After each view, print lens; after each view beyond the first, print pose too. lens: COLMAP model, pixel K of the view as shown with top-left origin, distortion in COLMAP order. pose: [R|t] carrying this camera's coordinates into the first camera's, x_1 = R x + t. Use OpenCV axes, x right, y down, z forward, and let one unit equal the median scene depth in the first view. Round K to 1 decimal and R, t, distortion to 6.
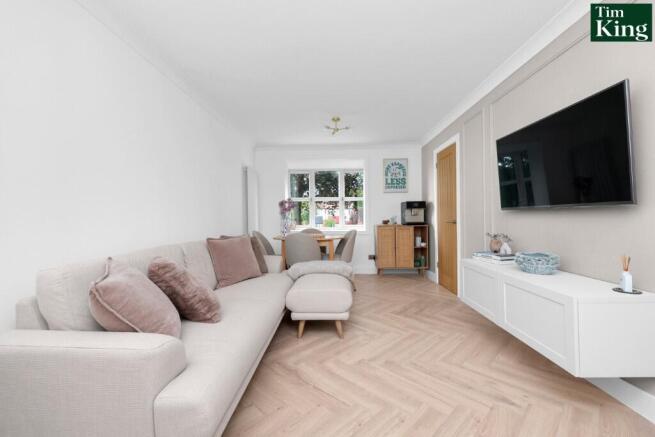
lens RADIAL K [[272.0, 0, 327.5], [0, 272.0, 218.5], [0, 0, 1]] dist [-0.000832, -0.000455]
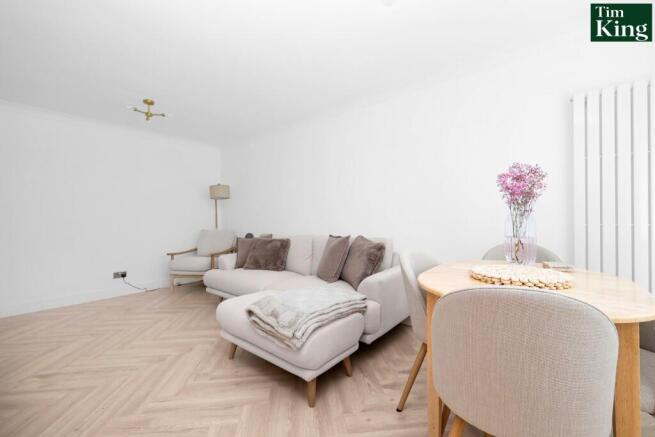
lens RADIAL K [[272.0, 0, 327.5], [0, 272.0, 218.5], [0, 0, 1]] dist [-0.000832, -0.000455]
pose [[-0.614018, 0.019549, -0.789050, 0.519816], [0.025911, 0.999654, 0.004604, -0.002781], [0.788867, -0.017618, -0.614311, 1.723845]]
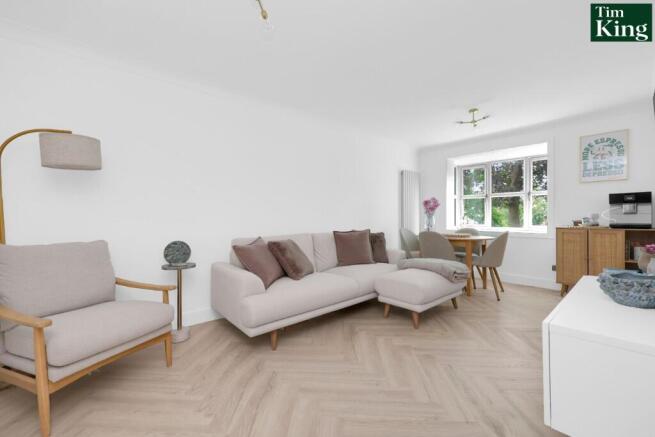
lens RADIAL K [[272.0, 0, 327.5], [0, 272.0, 218.5], [0, 0, 1]] dist [-0.000832, -0.000455]
pose [[0.680862, 0.011420, -0.732322, 0.576603], [-0.004272, 0.999923, 0.011622, -0.008758], [0.732399, -0.004785, 0.680859, 0.004436]]
